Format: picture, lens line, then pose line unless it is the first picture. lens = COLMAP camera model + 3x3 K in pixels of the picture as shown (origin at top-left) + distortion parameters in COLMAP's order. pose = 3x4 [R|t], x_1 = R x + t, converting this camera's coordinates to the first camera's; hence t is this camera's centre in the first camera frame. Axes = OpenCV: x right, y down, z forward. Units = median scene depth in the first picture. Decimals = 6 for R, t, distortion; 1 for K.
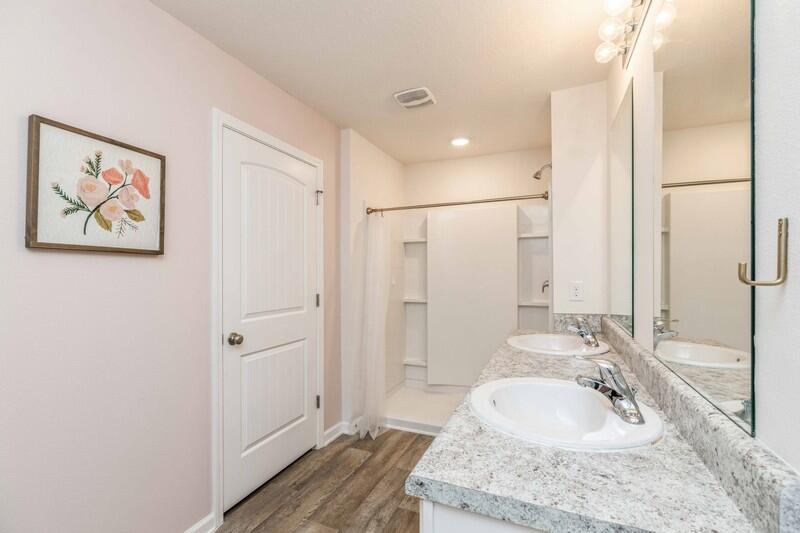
lens RADIAL K [[358.3, 0, 397.0], [0, 358.3, 270.3], [0, 0, 1]] dist [0.009486, -0.002767]
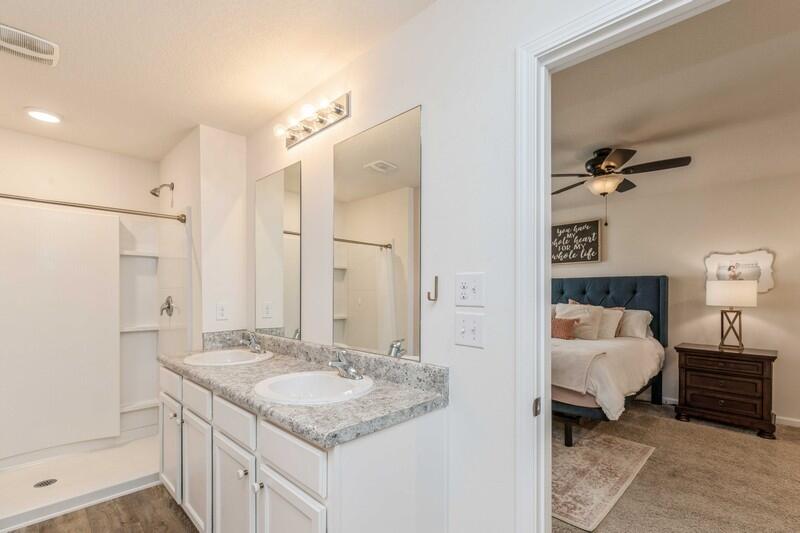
lens RADIAL K [[358.3, 0, 407.8], [0, 358.3, 295.6], [0, 0, 1]] dist [0.009486, -0.002767]
pose [[0.355171, 0.000147, 0.934801, -0.519685], [-0.010467, 0.999938, 0.003820, -0.003222], [-0.934743, -0.011142, 0.355150, 0.074873]]
